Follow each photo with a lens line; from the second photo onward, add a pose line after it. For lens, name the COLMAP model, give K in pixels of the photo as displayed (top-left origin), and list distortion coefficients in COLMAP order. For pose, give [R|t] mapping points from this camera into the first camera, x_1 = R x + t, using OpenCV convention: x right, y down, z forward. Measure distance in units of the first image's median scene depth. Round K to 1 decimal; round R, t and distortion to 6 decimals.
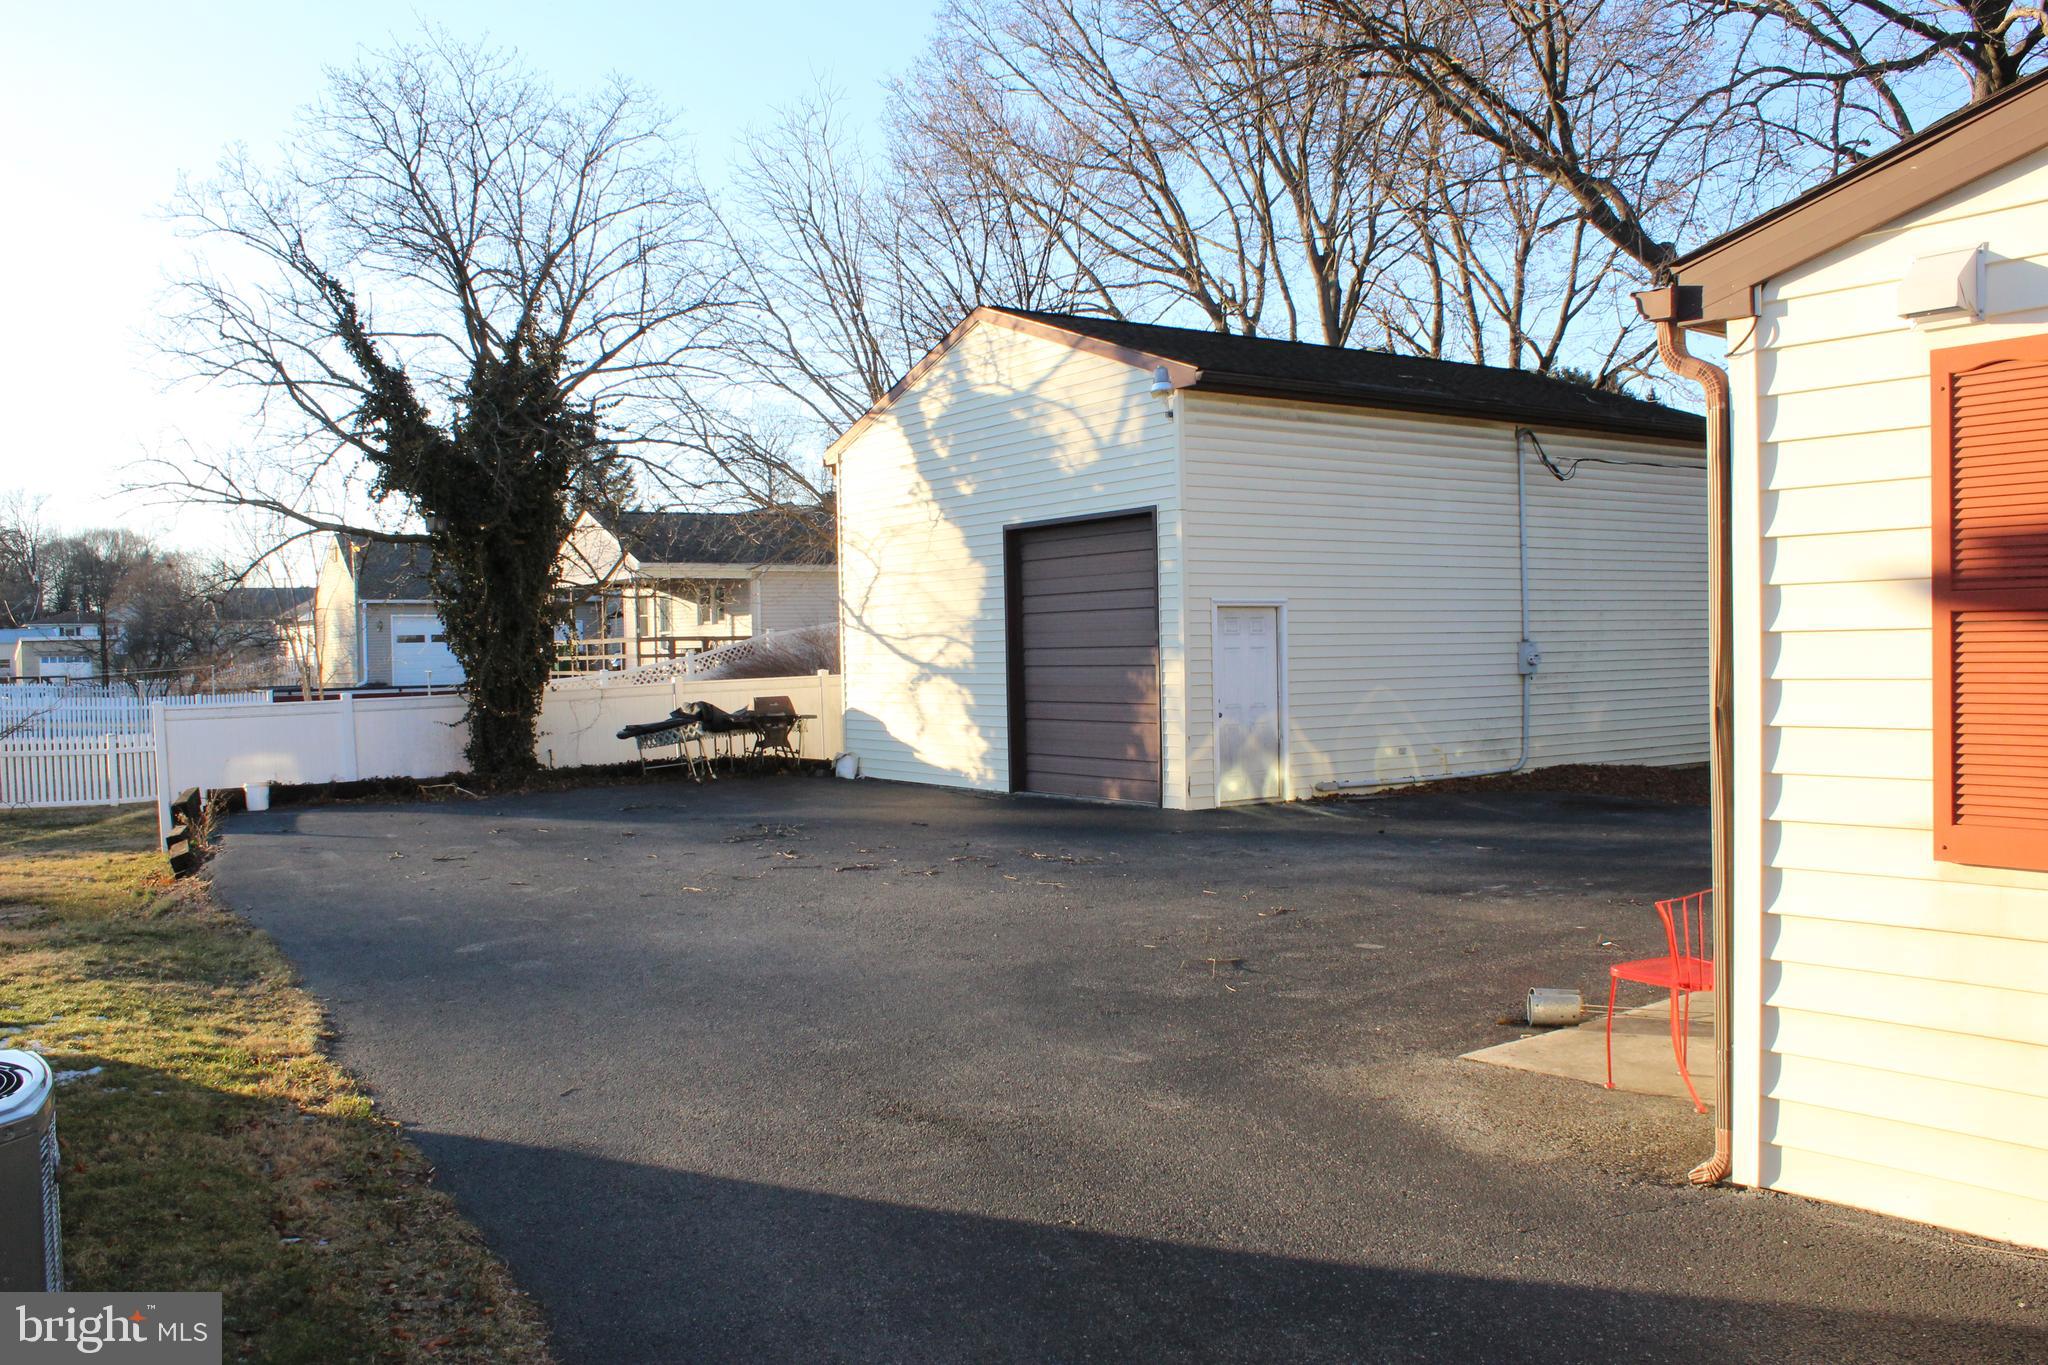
lens RADIAL K [[1706.0, 0, 1016.1], [0, 1706.0, 688.7], [0, 0, 1]] dist [-0.179732, 0.157466]
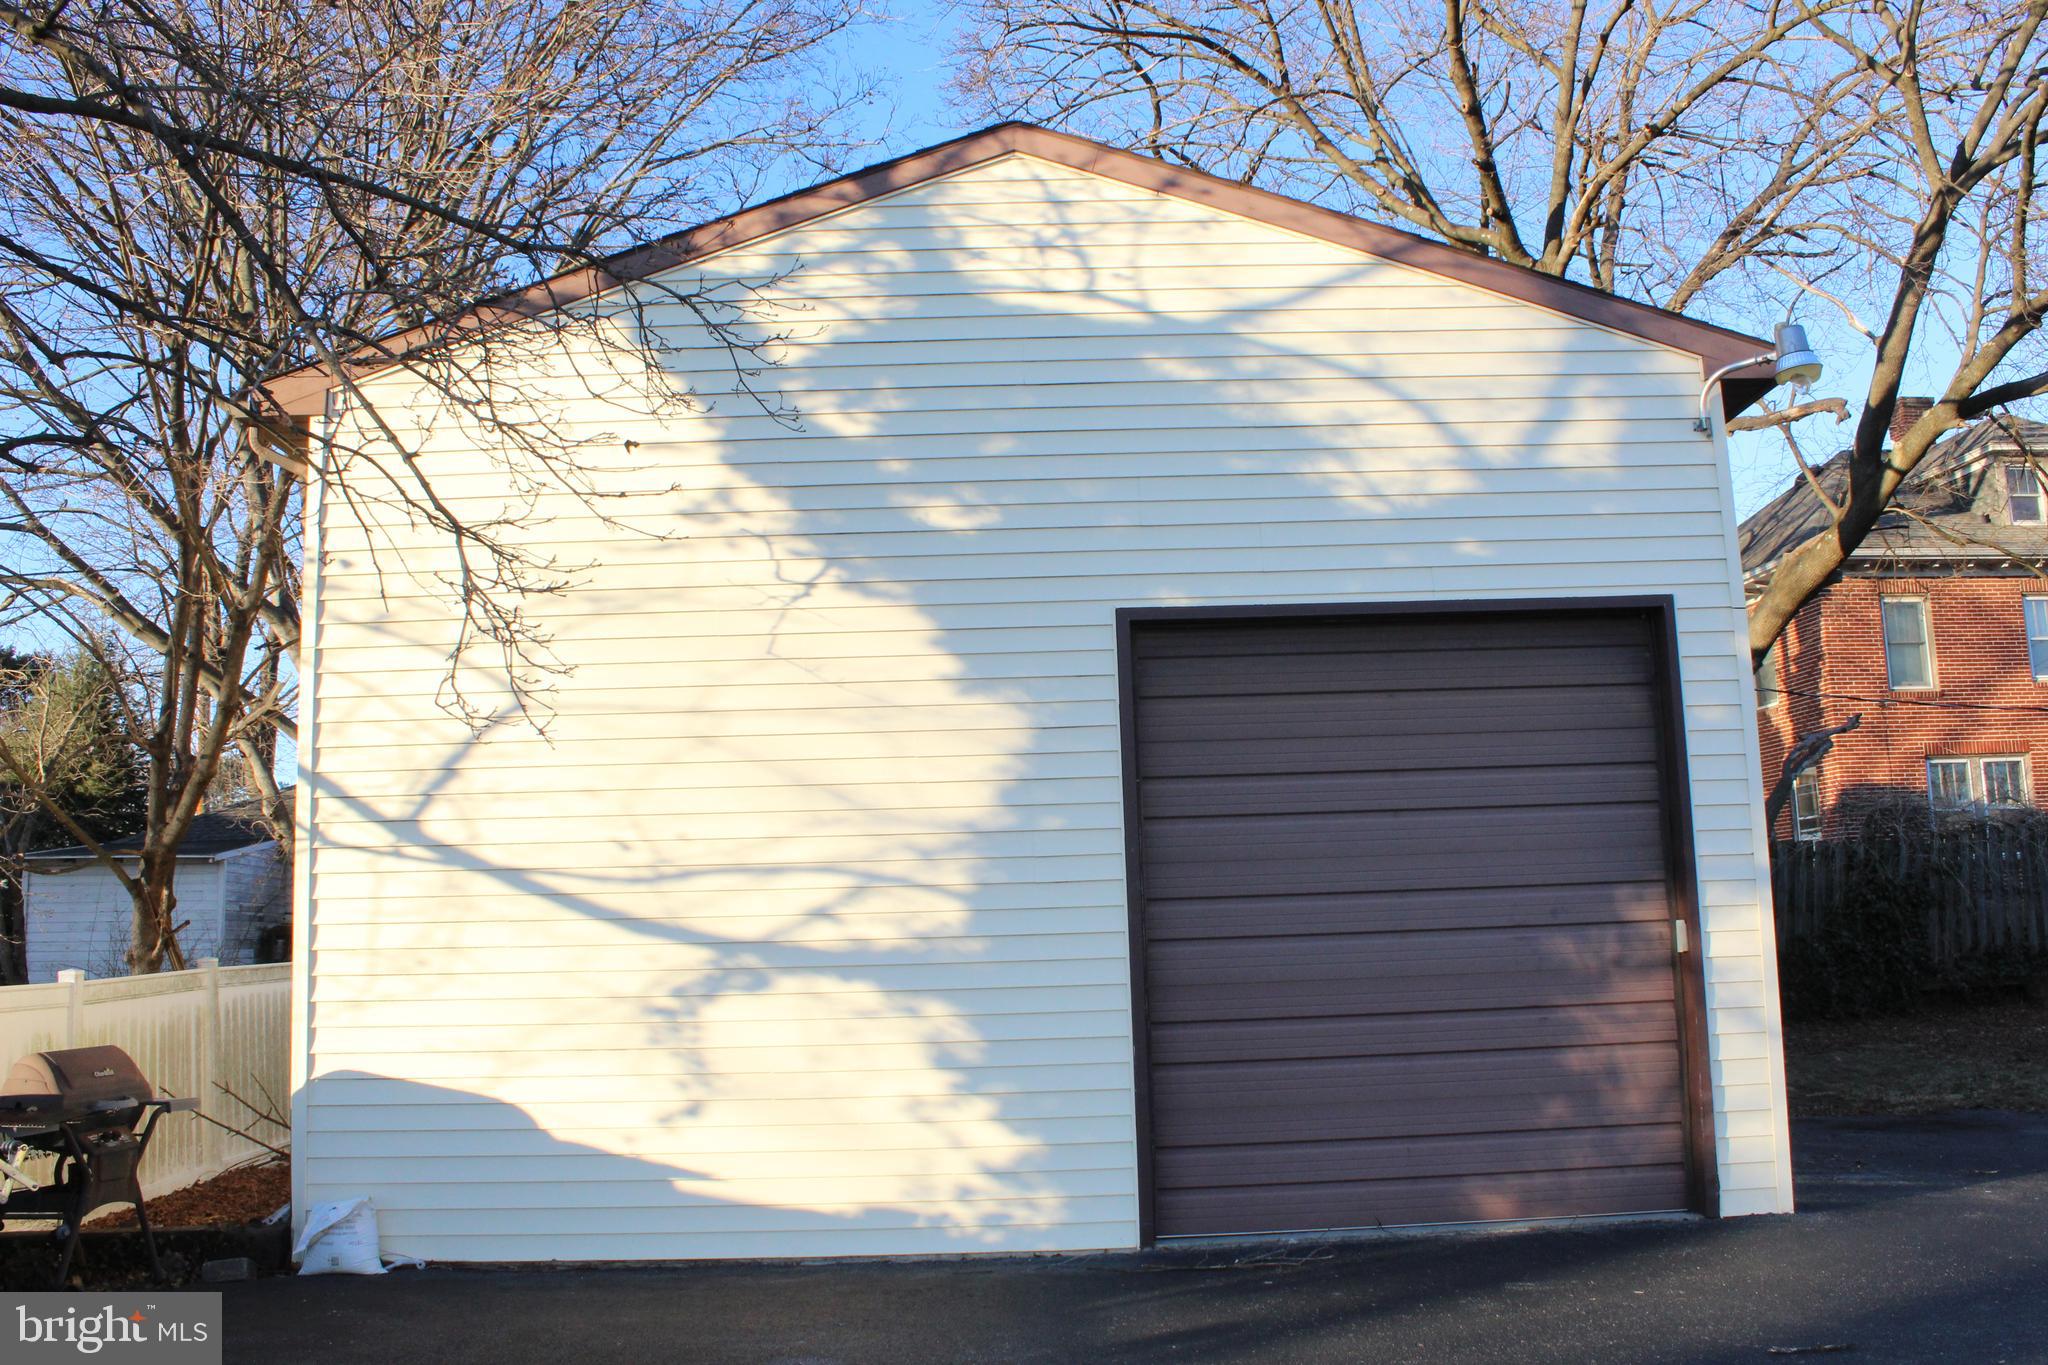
lens RADIAL K [[1706.0, 0, 1016.1], [0, 1706.0, 688.7], [0, 0, 1]] dist [-0.179732, 0.157466]
pose [[0.548443, 0.129717, 0.826065, -0.358791], [0.036881, 0.983180, -0.178875, -0.000435], [-0.835374, 0.128569, 0.534435, 0.765265]]
